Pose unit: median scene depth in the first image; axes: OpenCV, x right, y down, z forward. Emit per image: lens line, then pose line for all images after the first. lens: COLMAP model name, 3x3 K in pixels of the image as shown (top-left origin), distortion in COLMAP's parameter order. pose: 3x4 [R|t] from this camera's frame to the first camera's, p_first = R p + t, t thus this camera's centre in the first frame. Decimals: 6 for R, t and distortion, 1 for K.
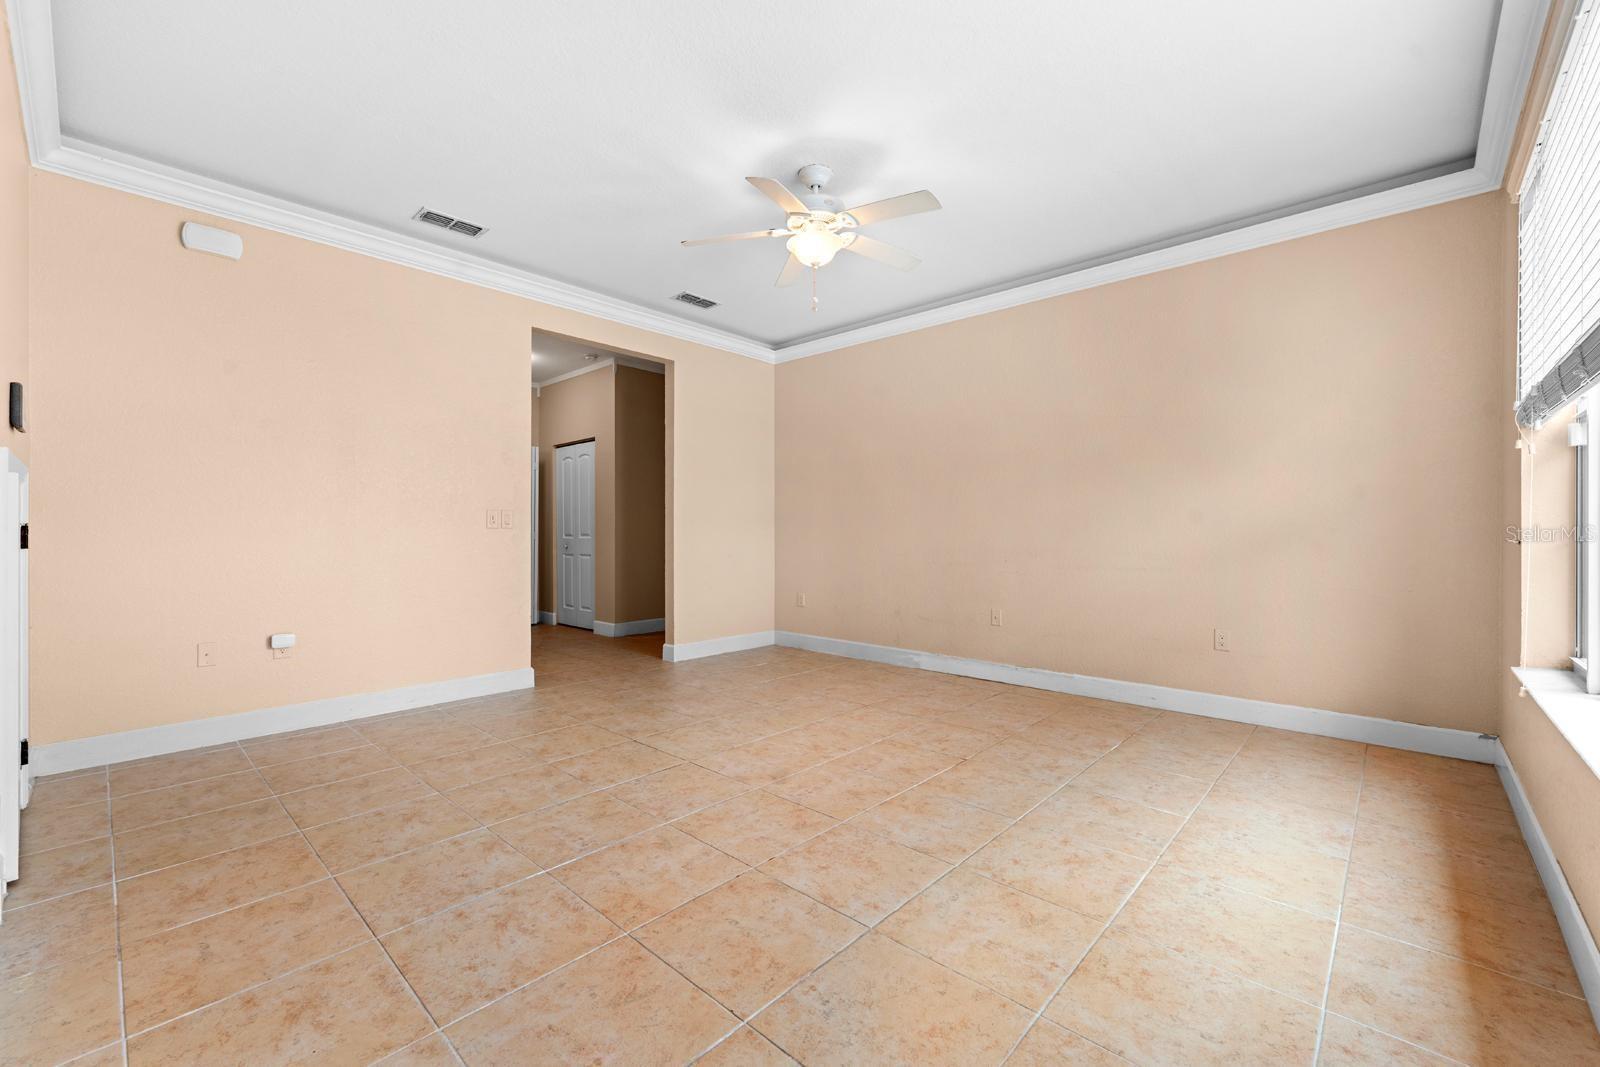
lens RADIAL K [[654.6, 0, 794.3], [0, 654.6, 537.0], [0, 0, 1]] dist [-0.000166, -0.000516]
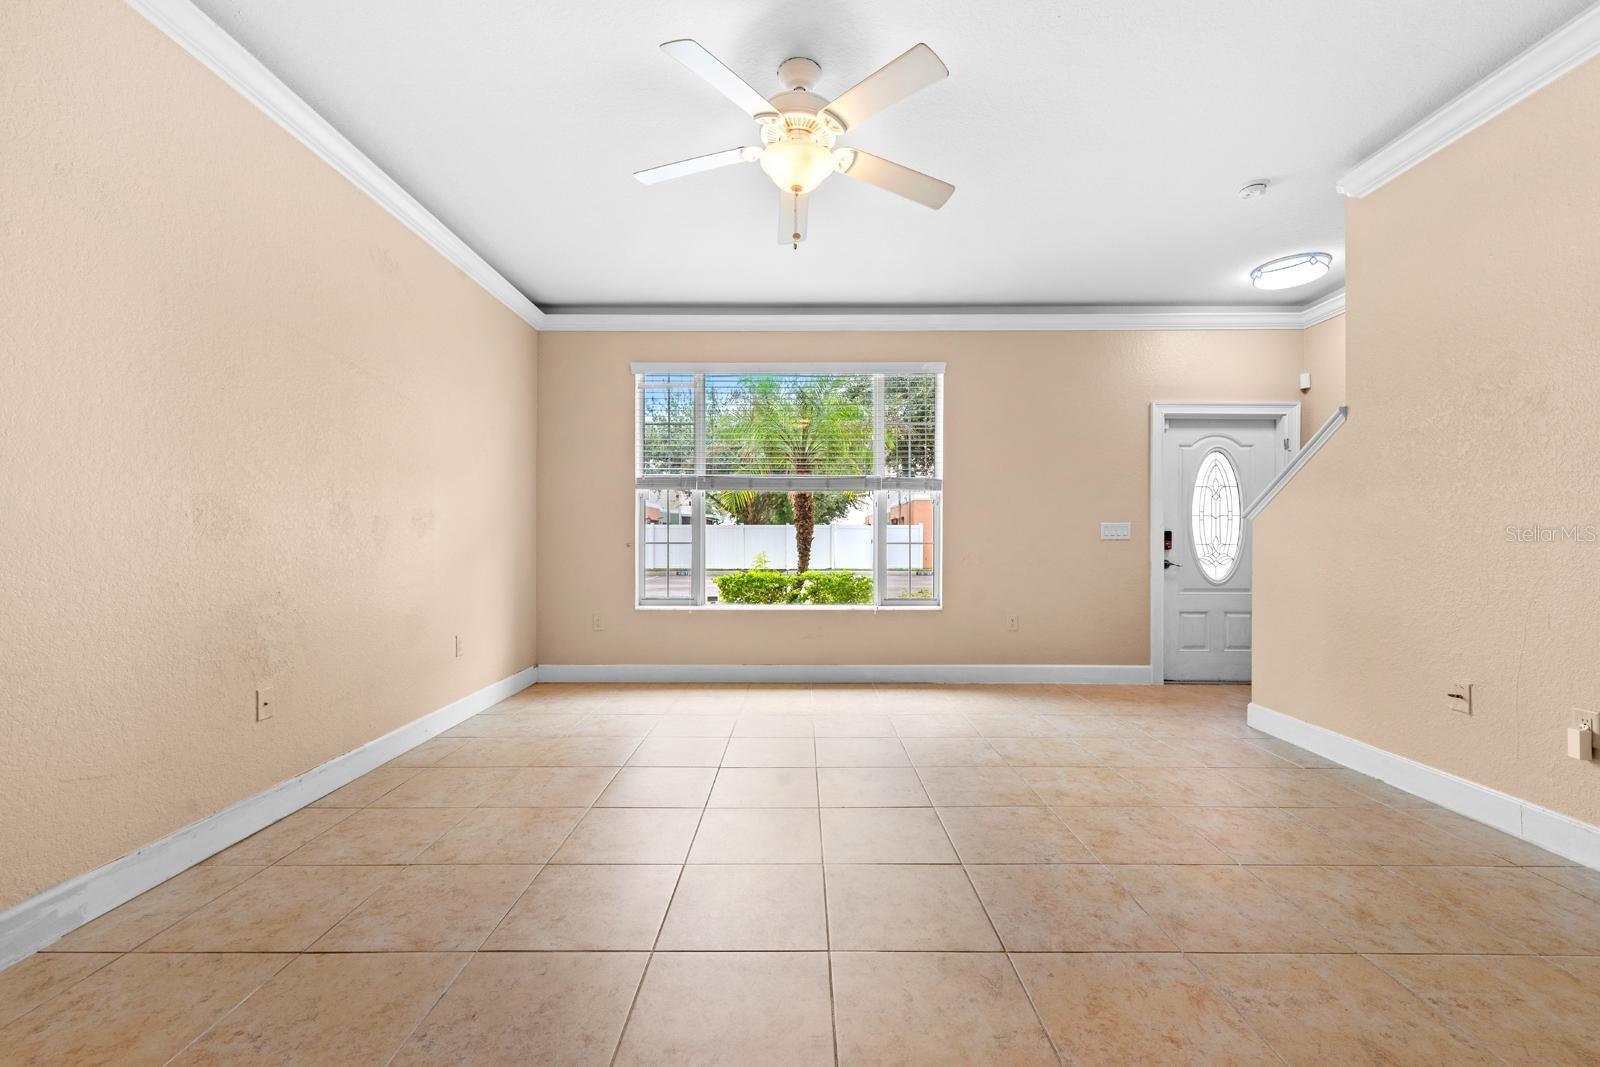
lens RADIAL K [[651.1, 0, 800.0], [0, 651.1, 533.5], [0, 0, 1]] dist [-0.000590, 0.000156]
pose [[-0.681452, 0.005351, 0.731843, -0.671097], [0.004386, 0.999985, -0.003228, -0.018865], [-0.731850, 0.001010, -0.681465, 1.925733]]
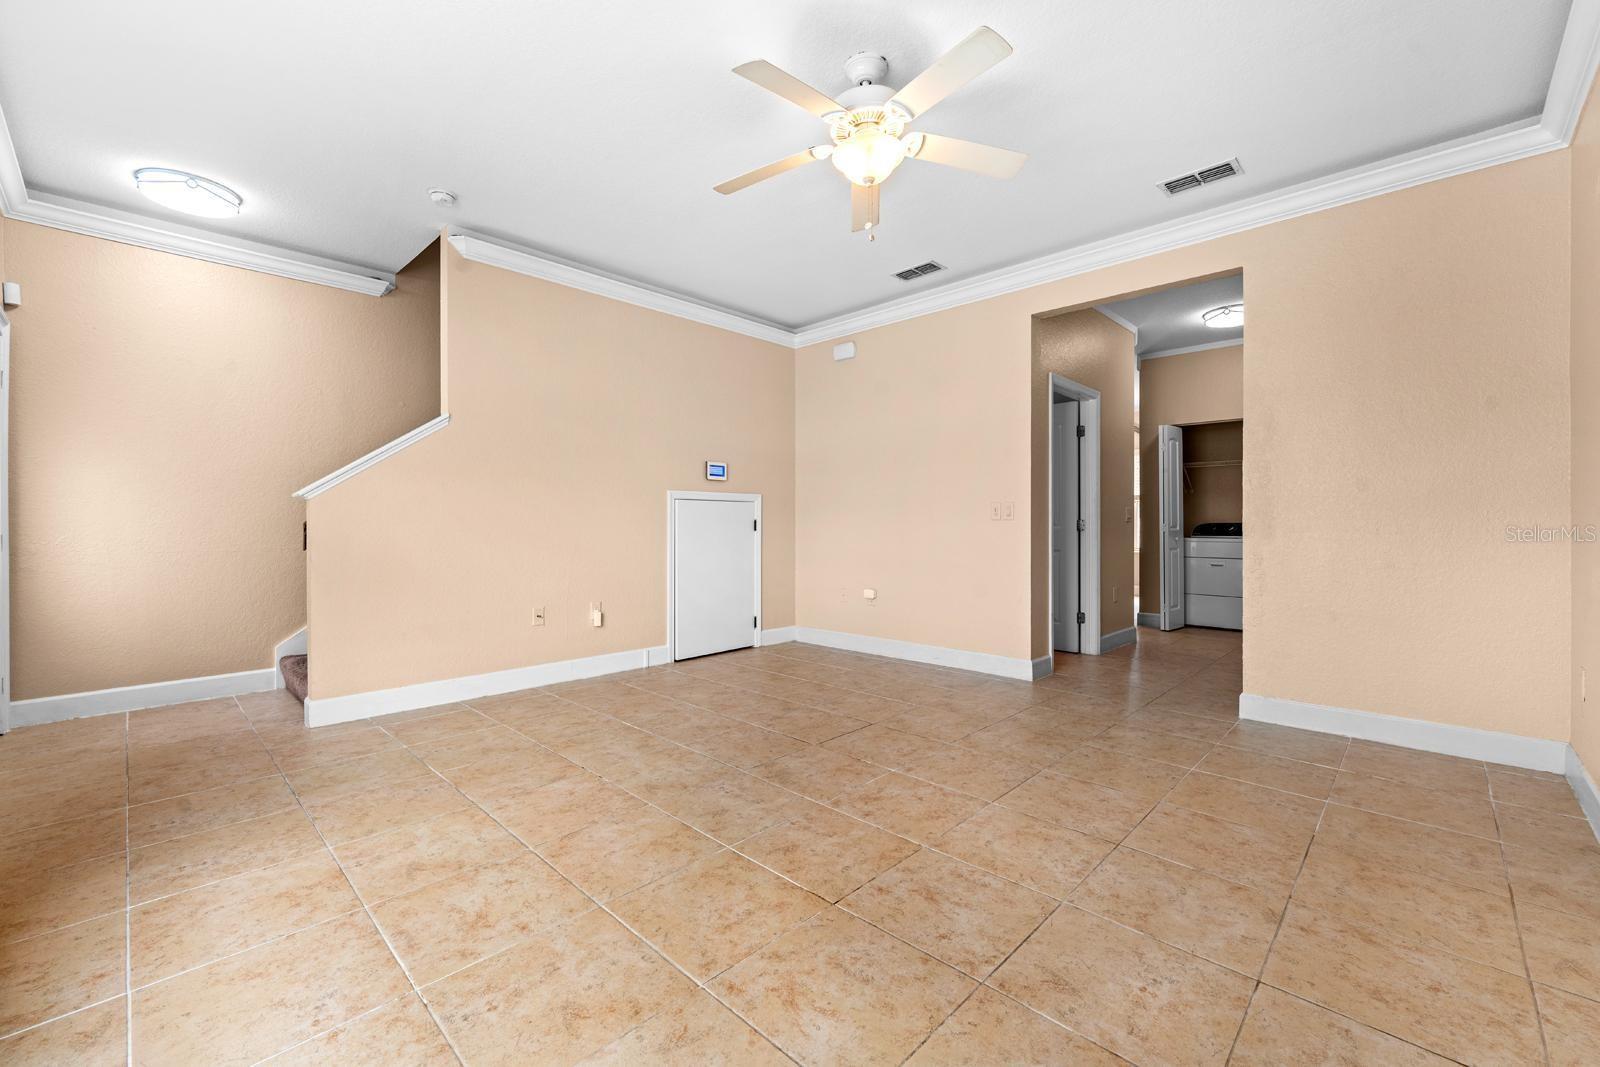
lens RADIAL K [[651.1, 0, 800.0], [0, 651.1, 533.5], [0, 0, 1]] dist [-0.000590, 0.000156]
pose [[-0.017122, 0.015979, -0.999726, 1.031723], [-0.008980, 0.999830, 0.016135, -0.009247], [0.999813, 0.009254, -0.016976, 1.182690]]
